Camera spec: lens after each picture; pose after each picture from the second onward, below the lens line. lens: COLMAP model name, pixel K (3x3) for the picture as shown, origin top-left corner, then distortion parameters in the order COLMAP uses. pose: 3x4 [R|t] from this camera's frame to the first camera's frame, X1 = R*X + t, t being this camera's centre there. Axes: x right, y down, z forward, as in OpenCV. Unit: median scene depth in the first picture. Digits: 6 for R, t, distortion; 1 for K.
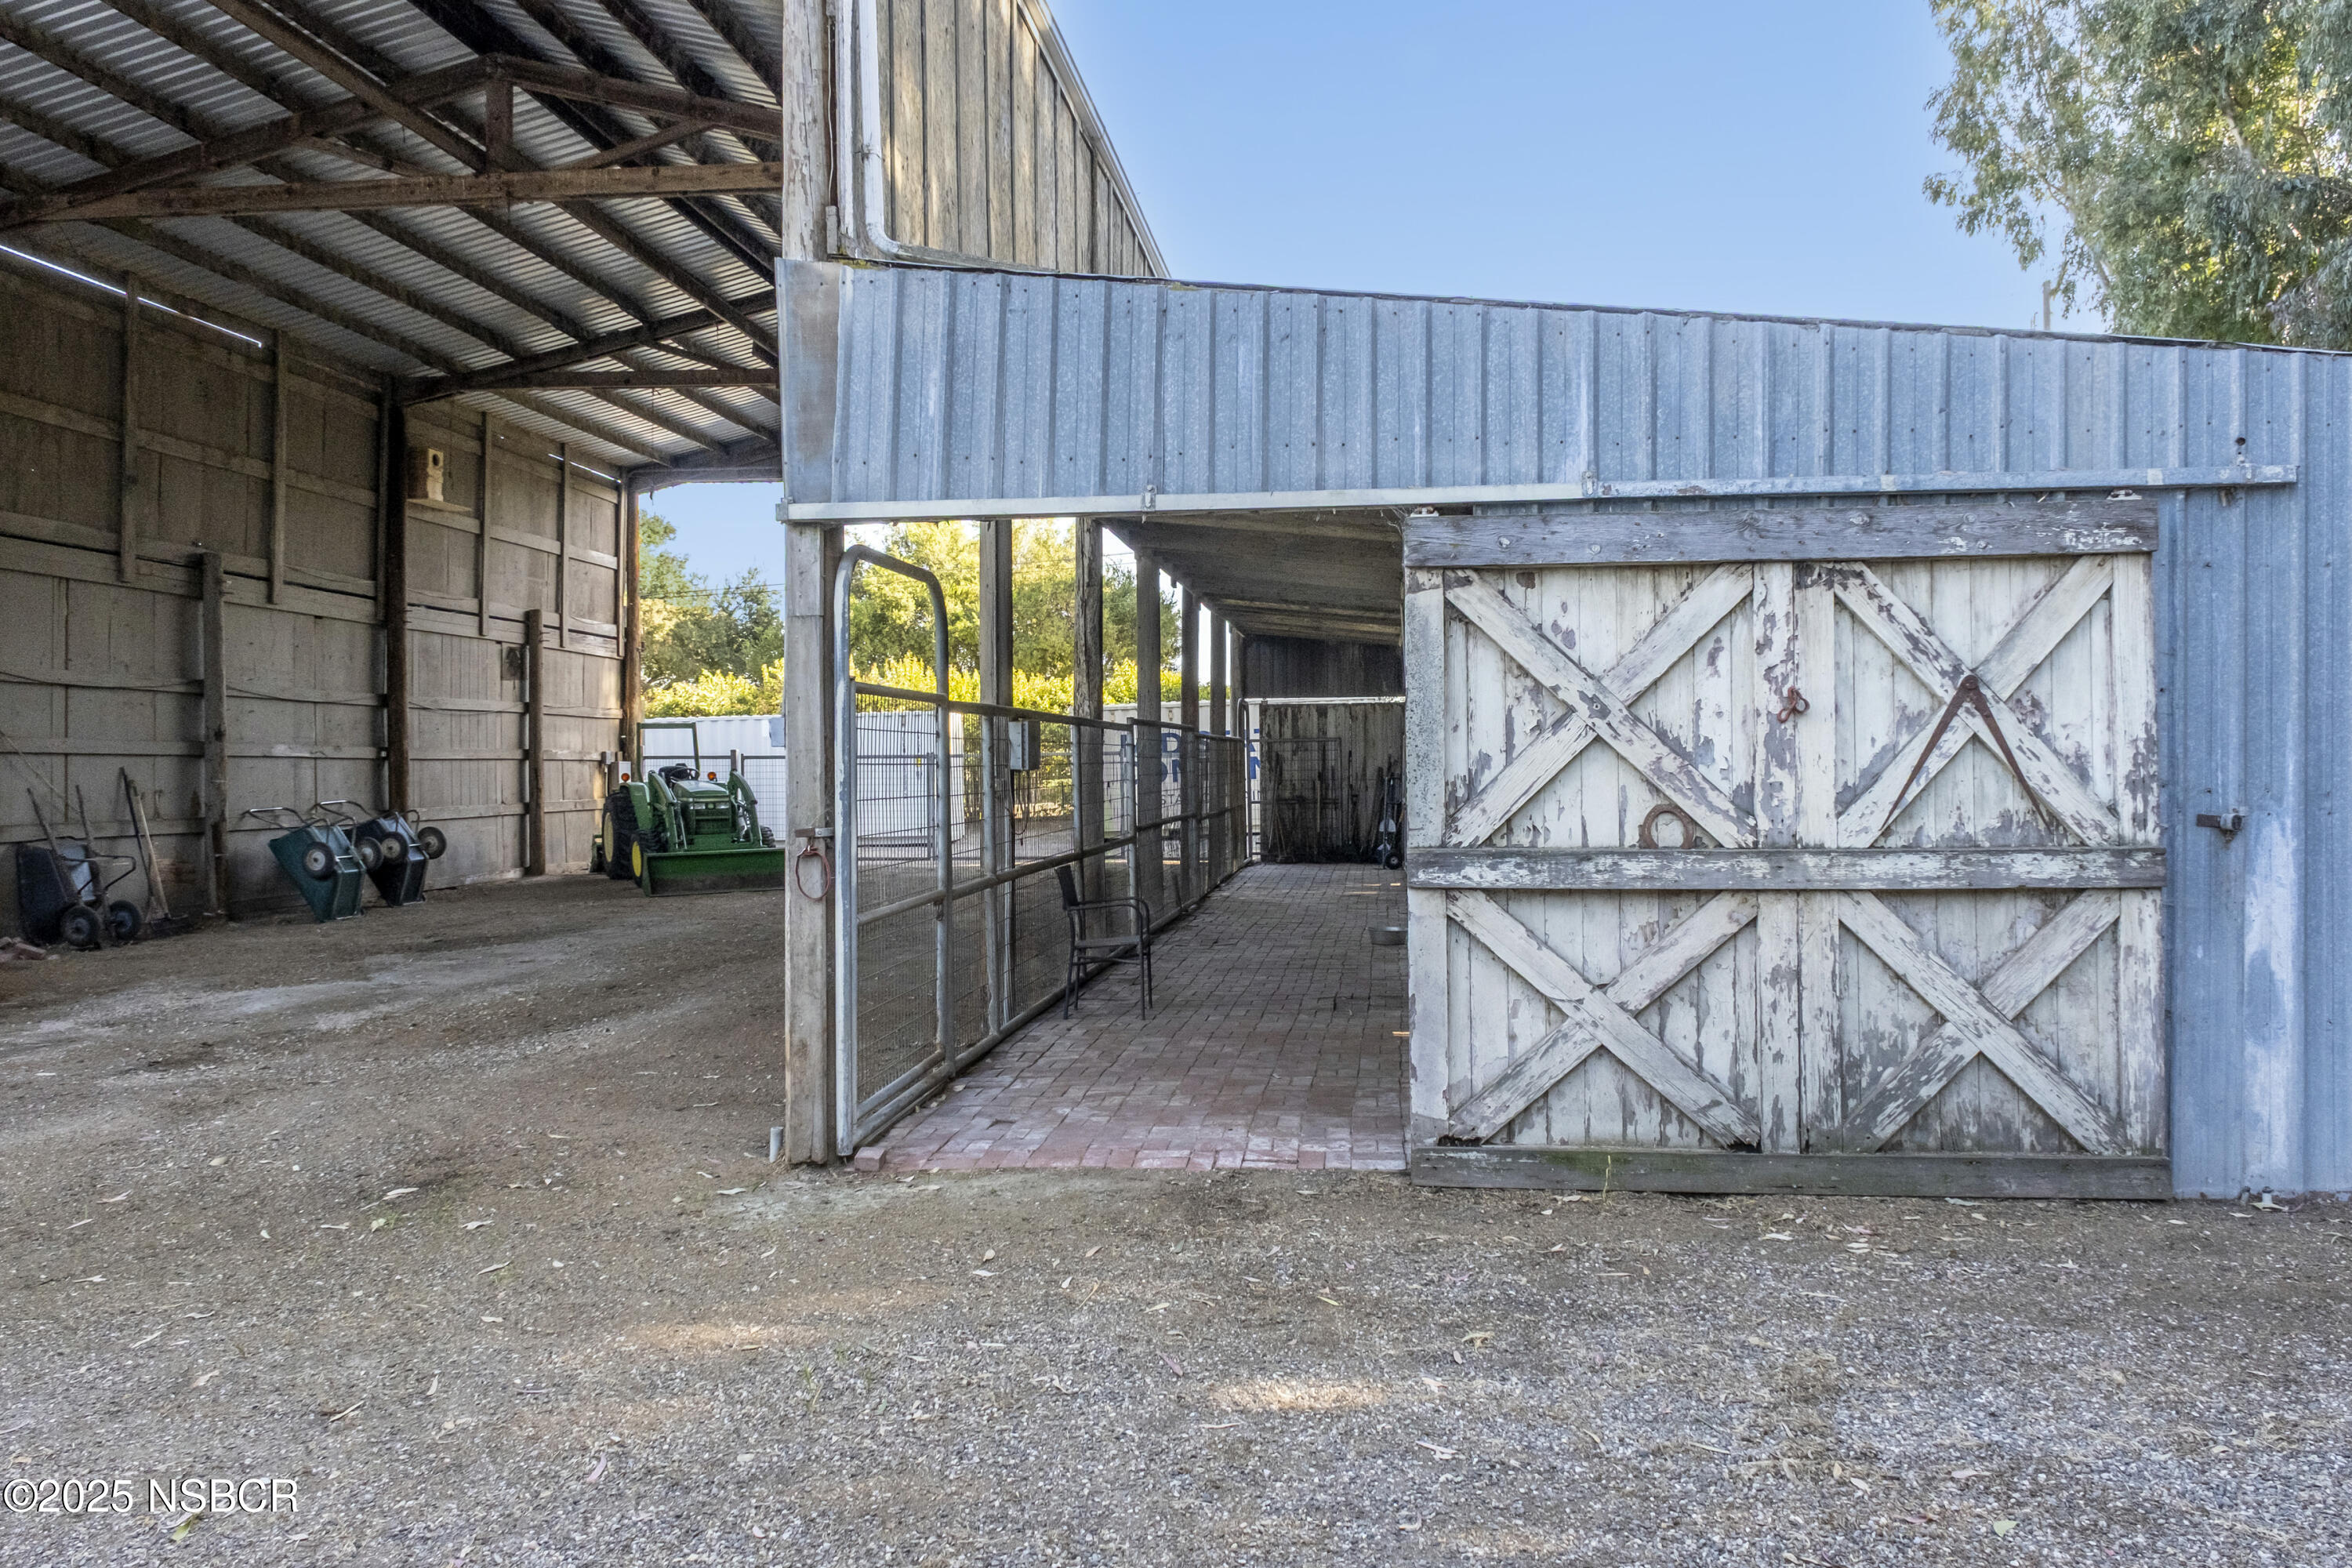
lens RADIAL K [[1669.1, 0, 1177.7], [0, 1669.1, 785.1], [0, 0, 1]] dist [0.003984, 0.001663]
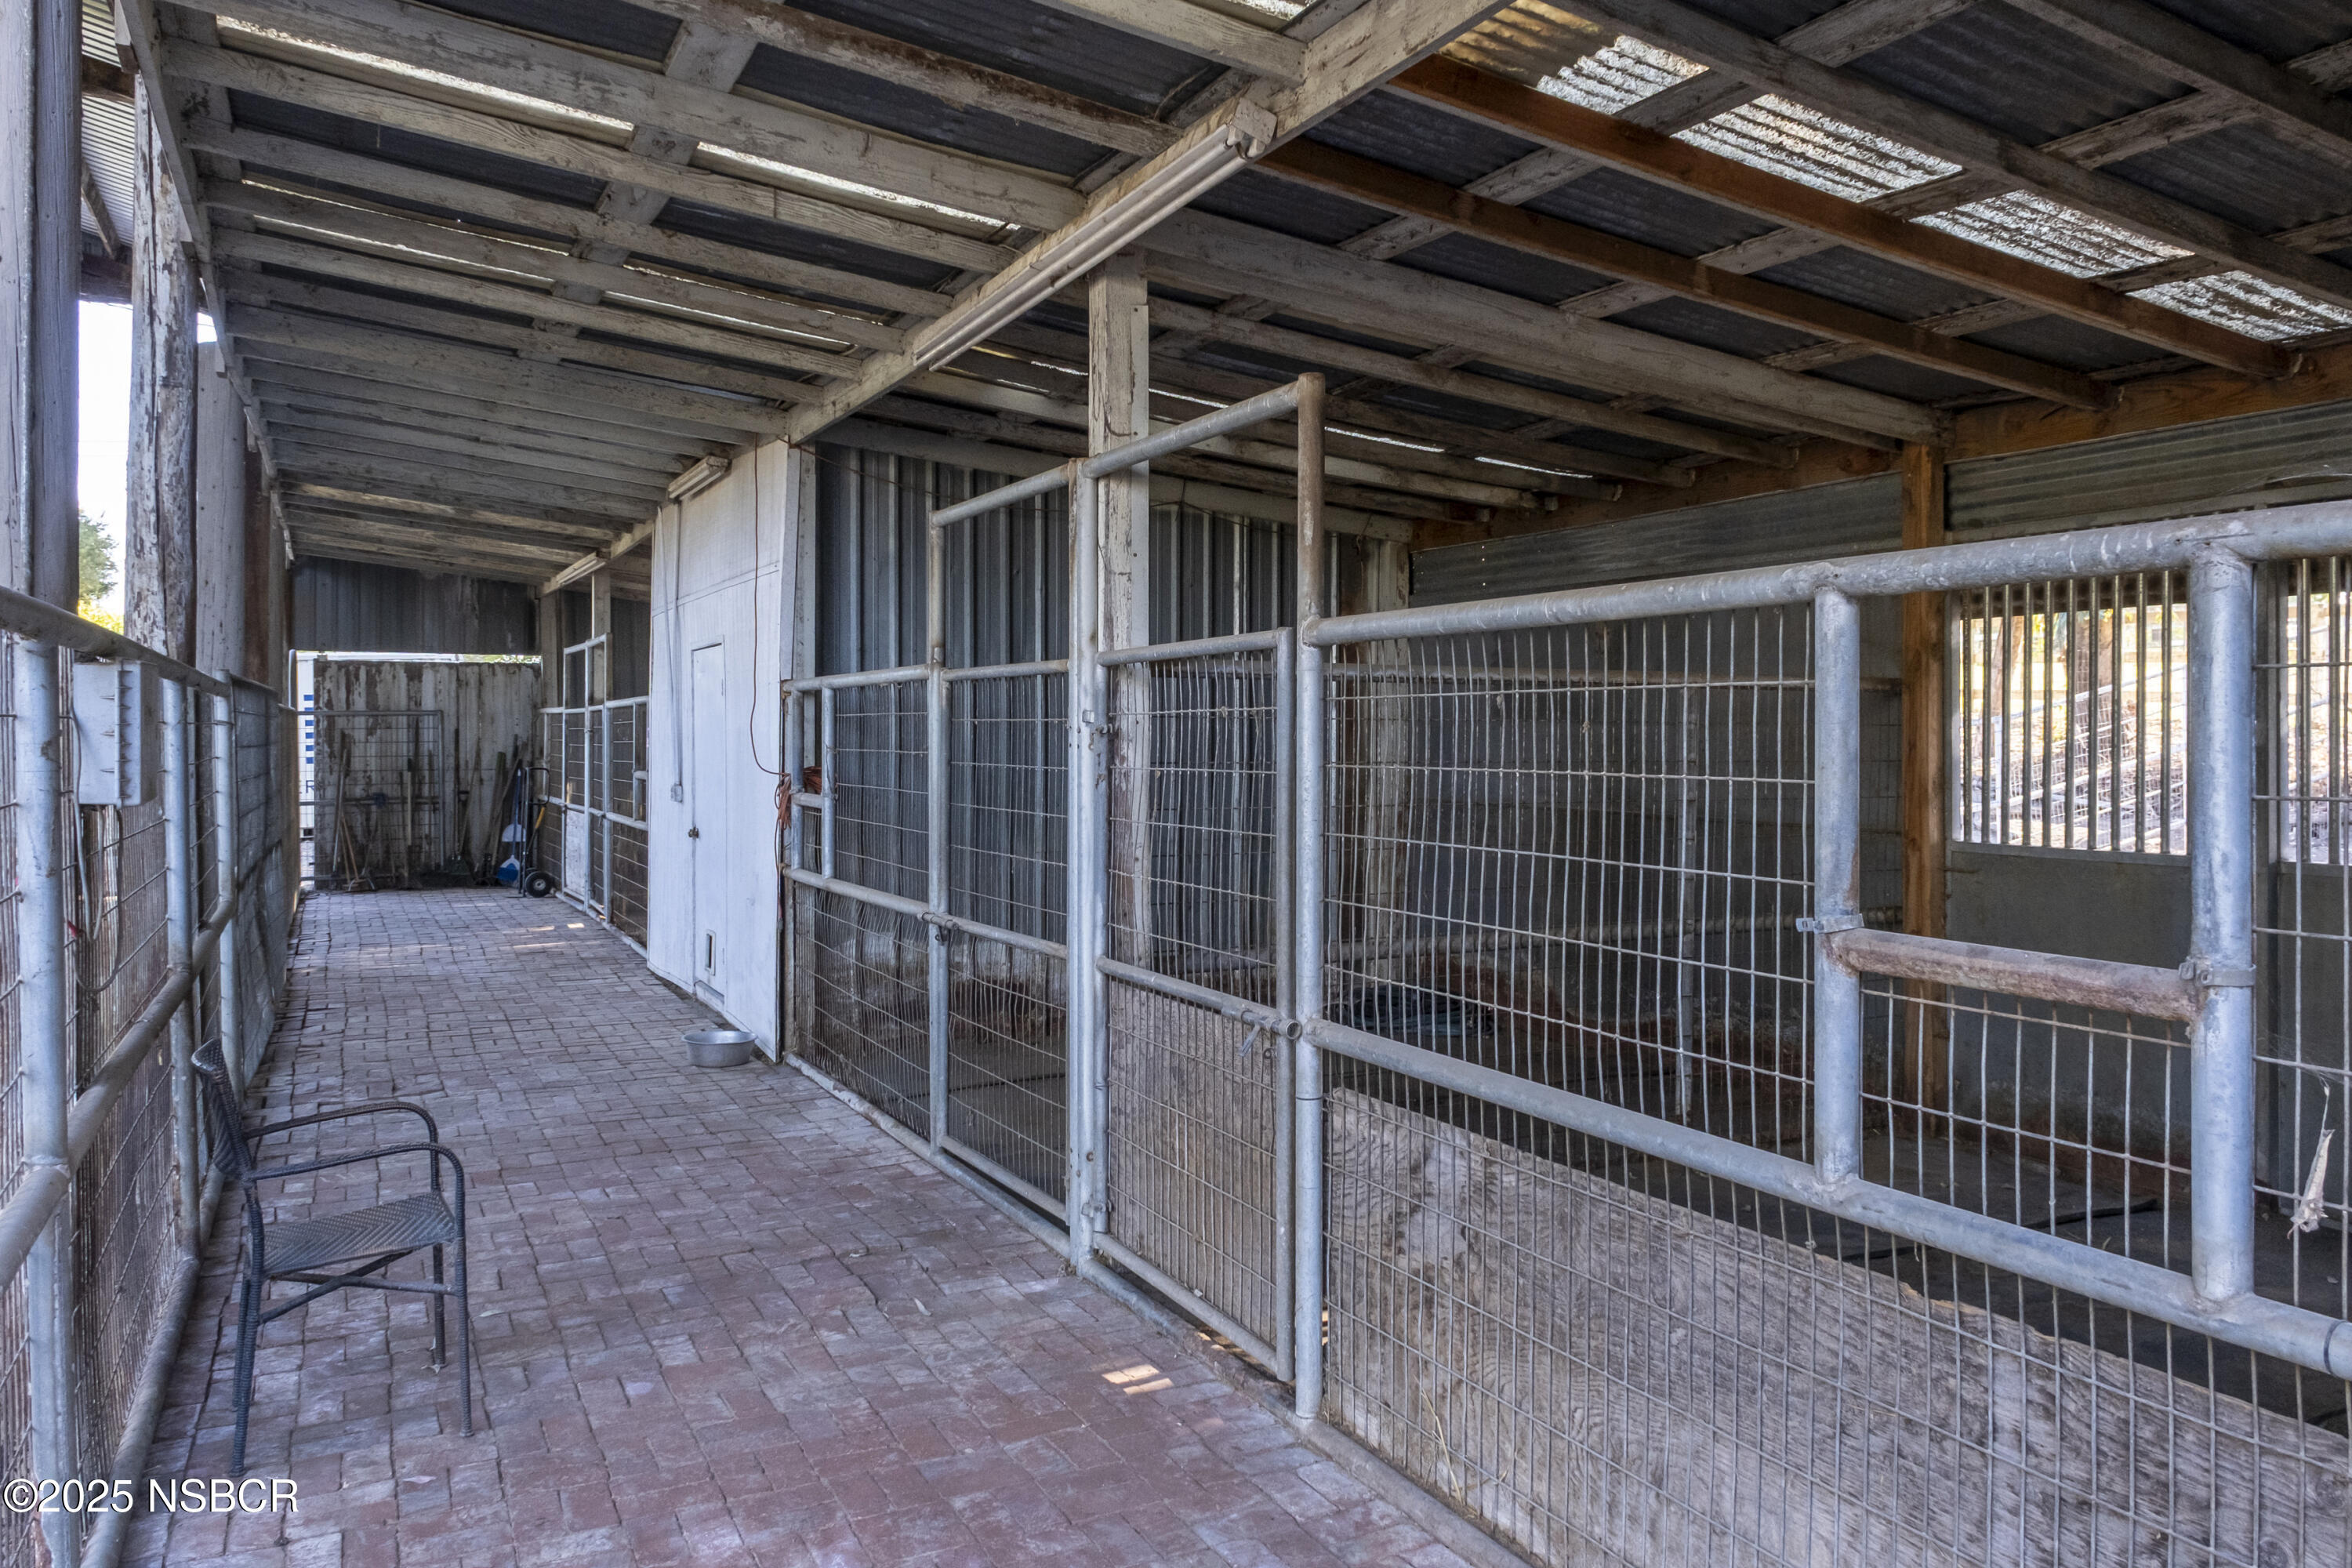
lens RADIAL K [[1669.1, 0, 1171.0], [0, 1669.1, 781.7], [0, 0, 1]] dist [0.003984, 0.001663]
pose [[0.828931, -0.002655, 0.559345, -0.042908], [-0.004360, 0.999928, 0.011207, -0.007603], [-0.559334, -0.011729, 0.828859, 0.237408]]
